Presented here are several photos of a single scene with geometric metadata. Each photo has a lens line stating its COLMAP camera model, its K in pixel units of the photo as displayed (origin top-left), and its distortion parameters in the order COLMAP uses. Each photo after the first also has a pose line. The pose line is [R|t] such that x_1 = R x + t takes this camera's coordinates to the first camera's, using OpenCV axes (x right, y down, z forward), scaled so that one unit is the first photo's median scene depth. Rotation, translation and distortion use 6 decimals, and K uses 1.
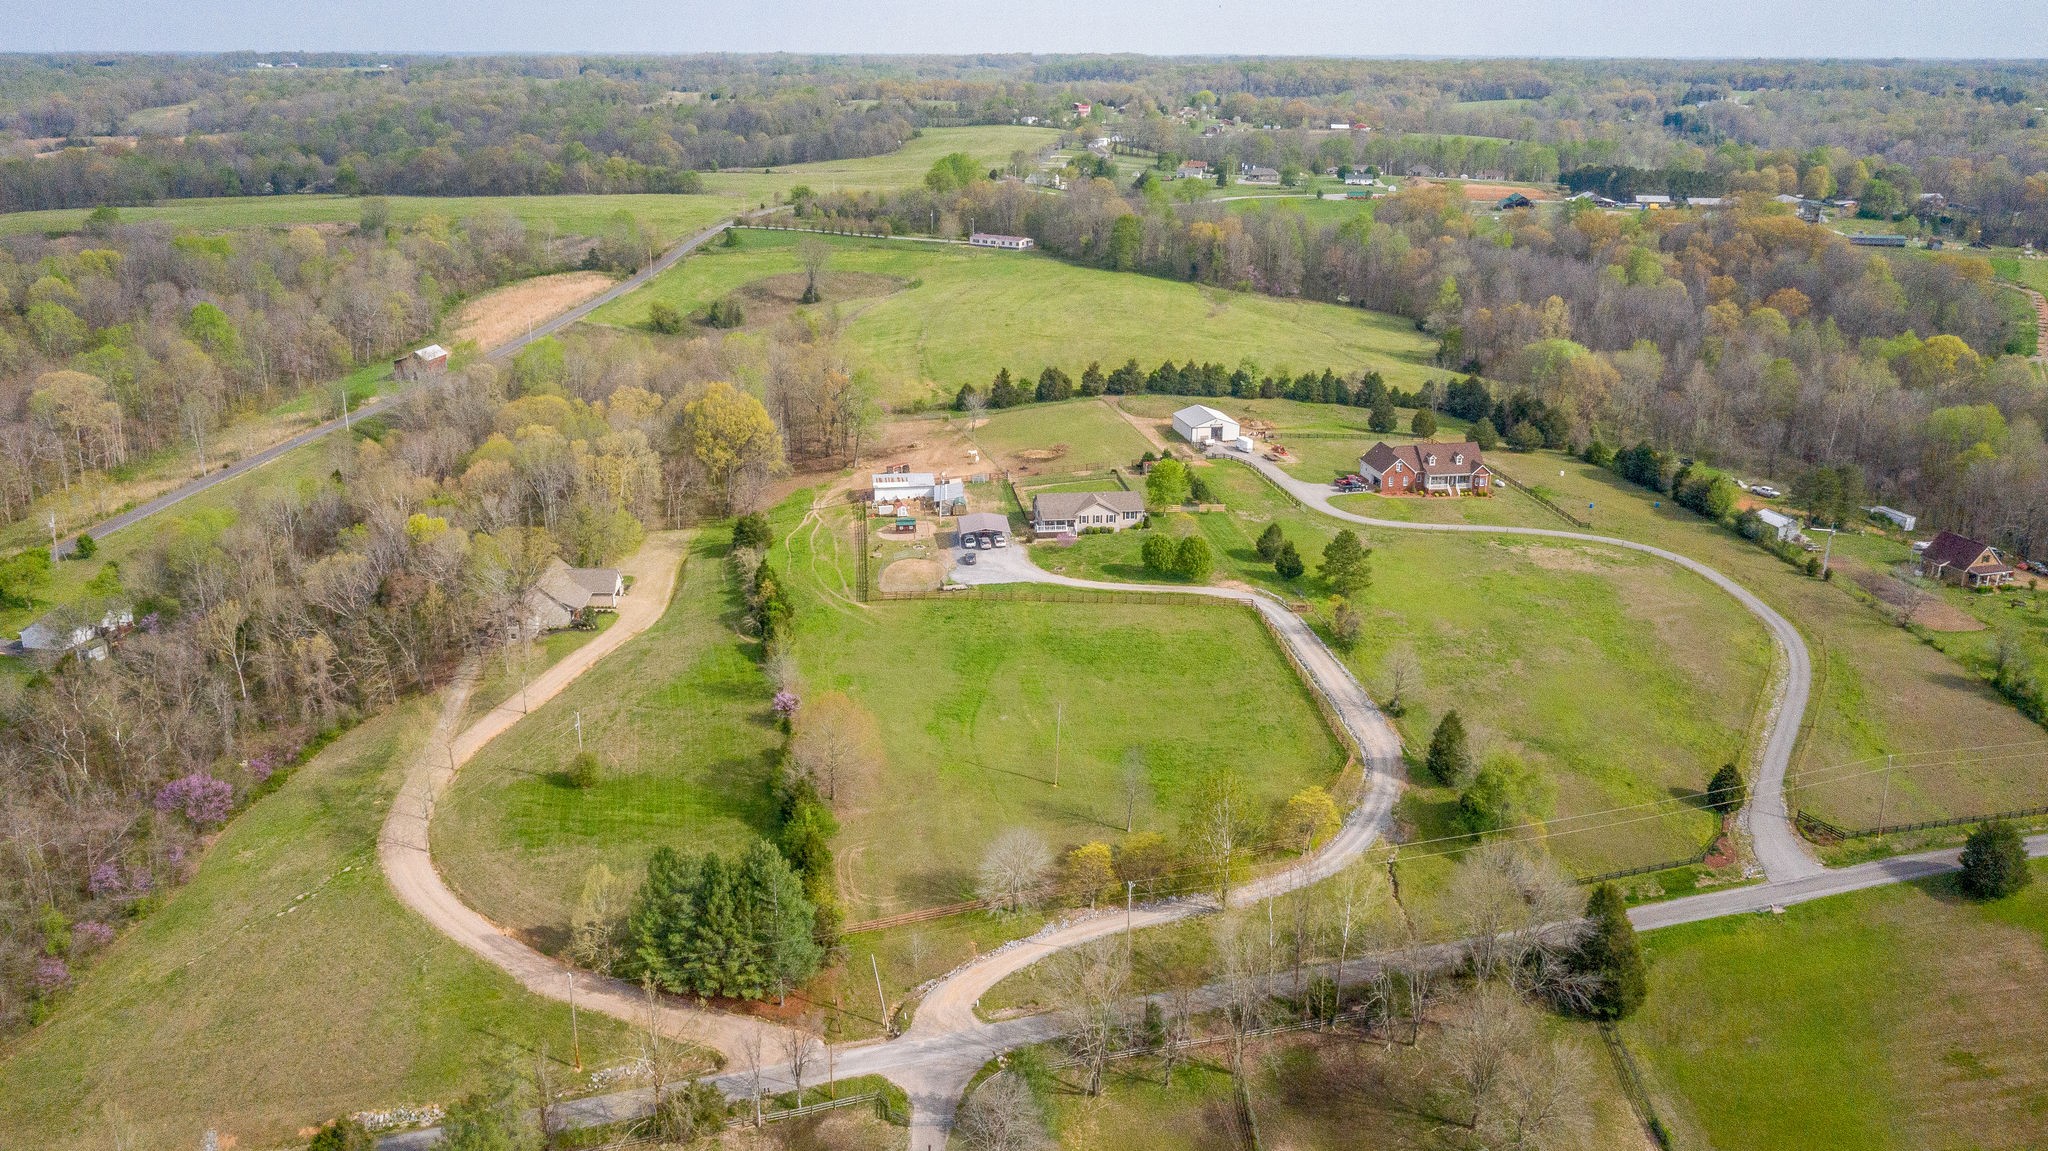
lens RADIAL K [[1645.6, 0, 1029.8], [0, 1645.6, 584.6], [0, 0, 1]] dist [-0.011557, 0.004400]
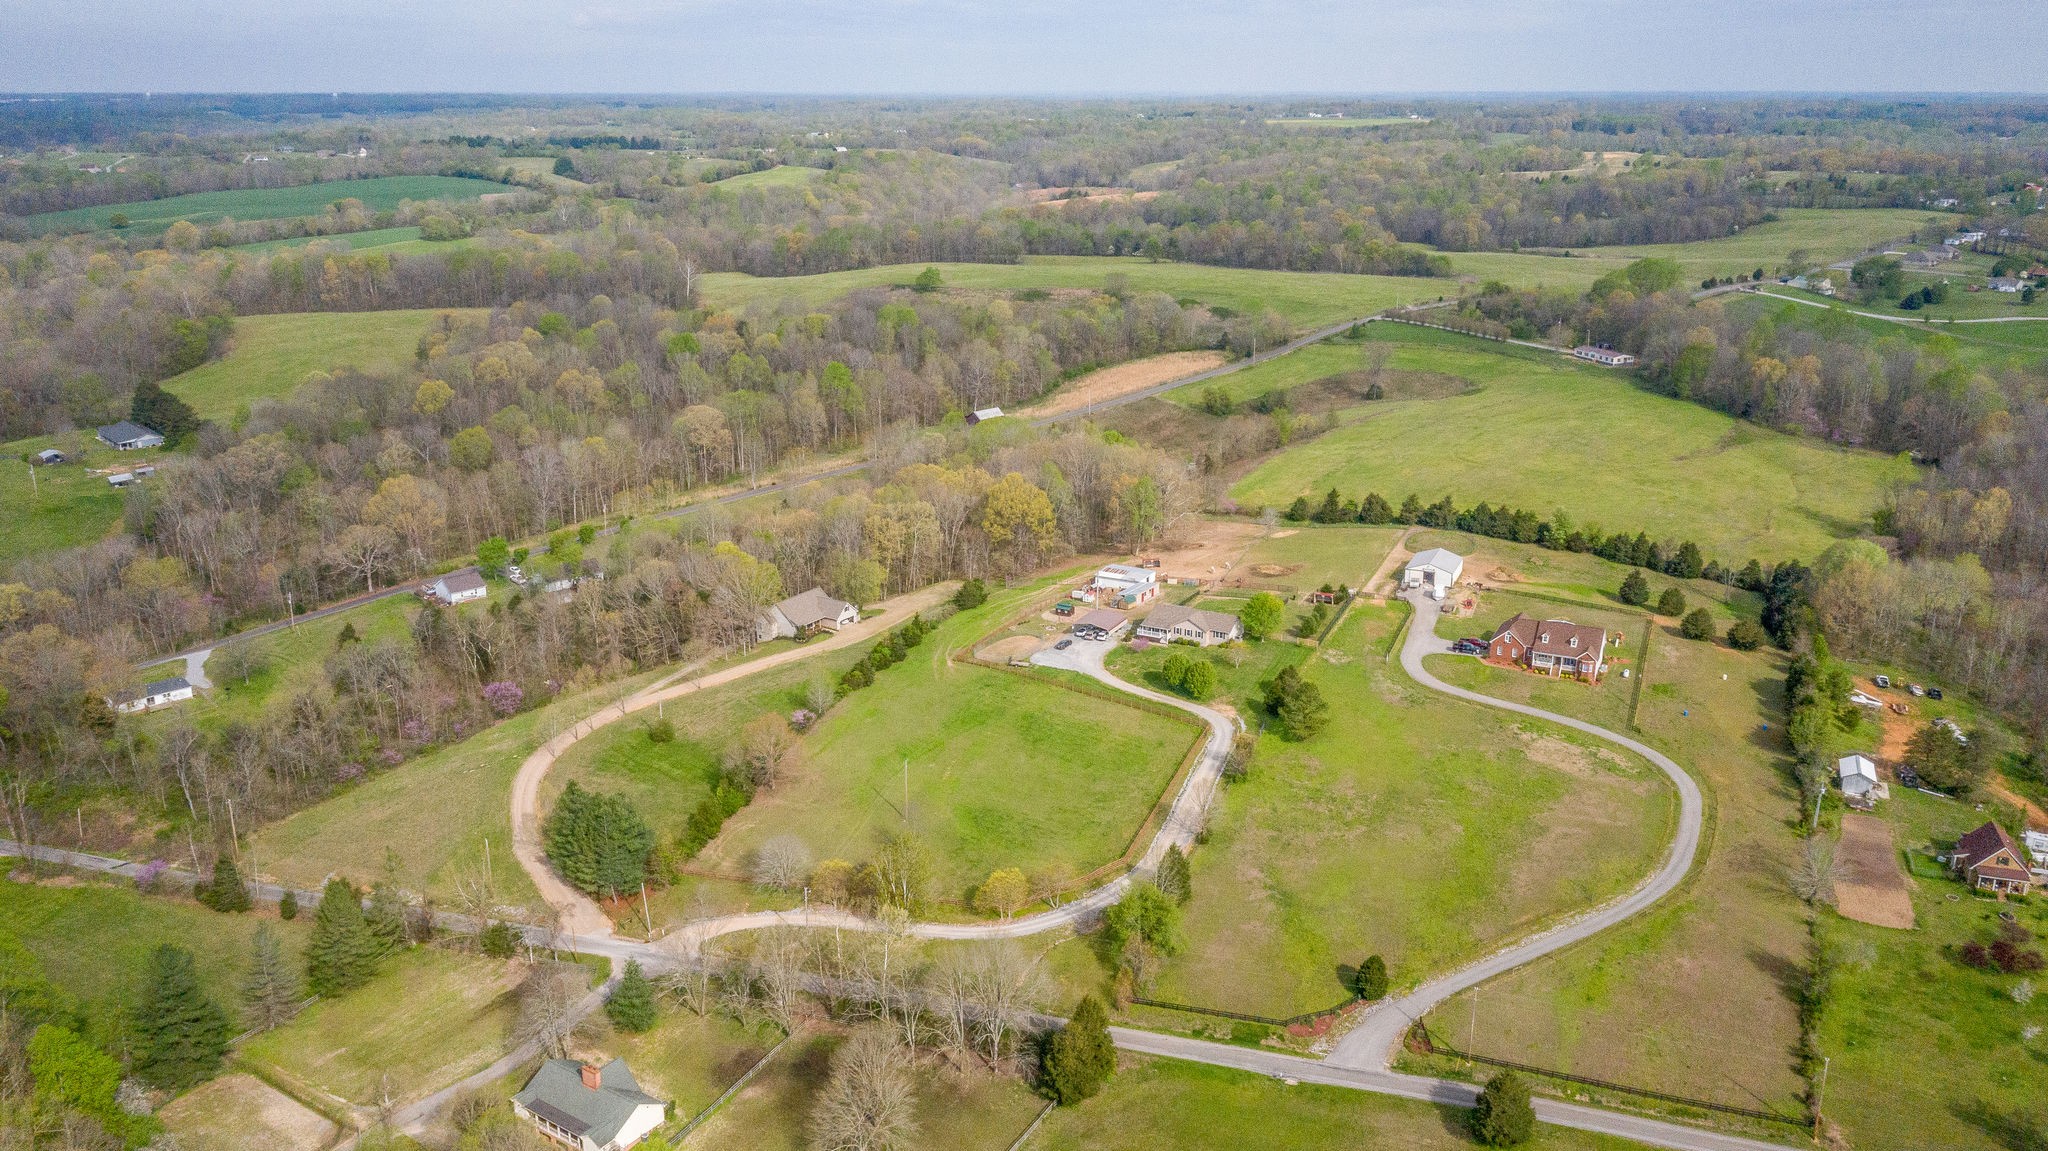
lens RADIAL K [[1602.2, 0, 1024.0], [0, 1602.2, 575.5], [0, 0, 1]] dist [-0.013193, 0.004432]
pose [[0.809767, 0.164946, -0.563089, 0.613124], [-0.175875, 0.983781, 0.035258, -0.104680], [0.559772, 0.070482, 0.825644, -0.019484]]
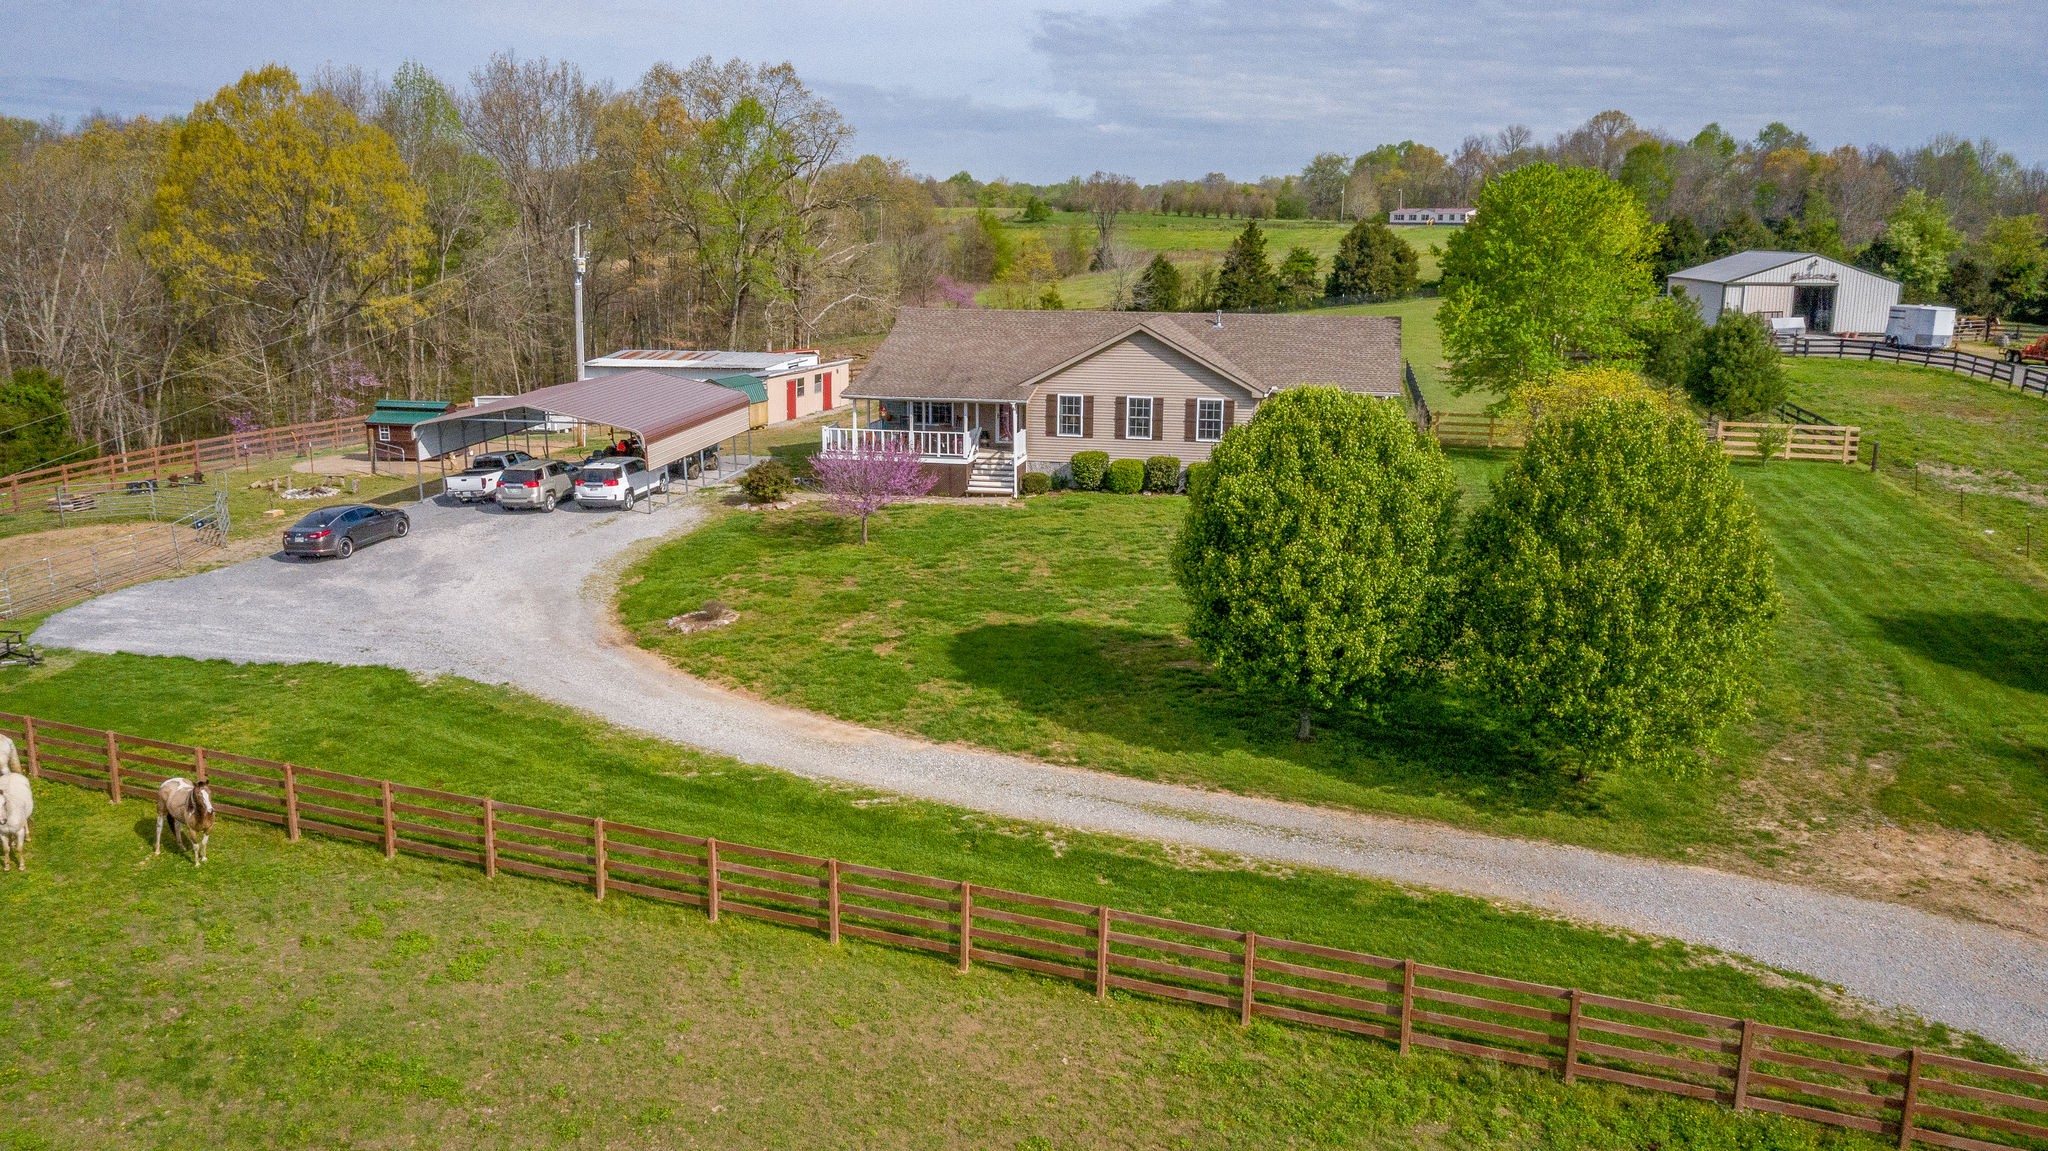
lens RADIAL K [[1614.8, 0, 1016.7], [0, 1614.8, 573.4], [0, 0, 1]] dist [-0.009103, 0.001641]
pose [[0.942120, 0.070387, -0.327805, 0.095605], [-0.104335, 0.990718, -0.087133, -0.003651], [0.318630, 0.116292, 0.940719, 0.854748]]
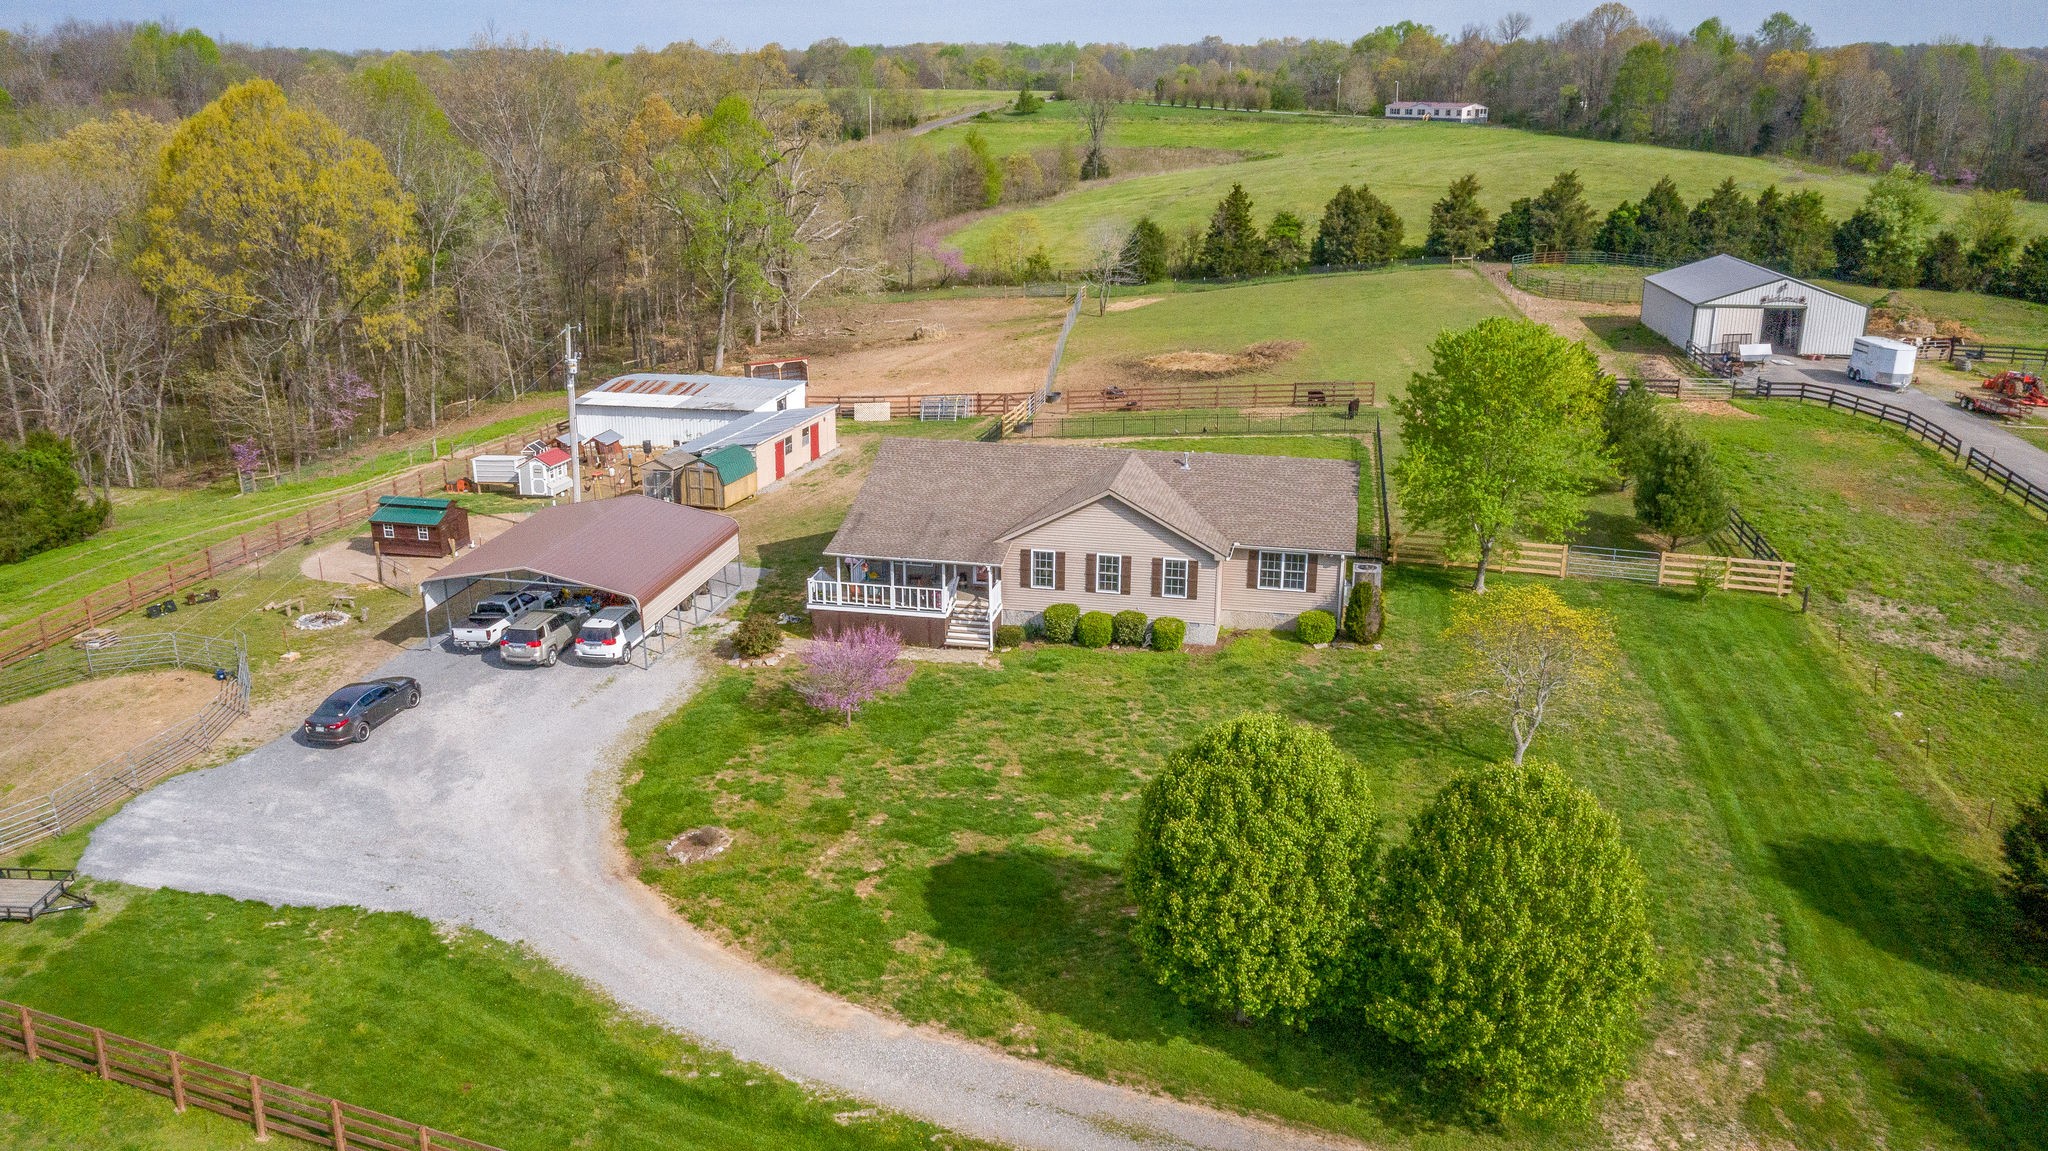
lens RADIAL K [[1614.8, 0, 1016.7], [0, 1614.8, 573.4], [0, 0, 1]] dist [-0.009103, 0.001641]
pose [[0.943358, 0.095890, -0.317618, 0.098716], [-0.101047, 0.994882, 0.000240, -0.040558], [0.316015, 0.031868, 0.948219, 0.841599]]
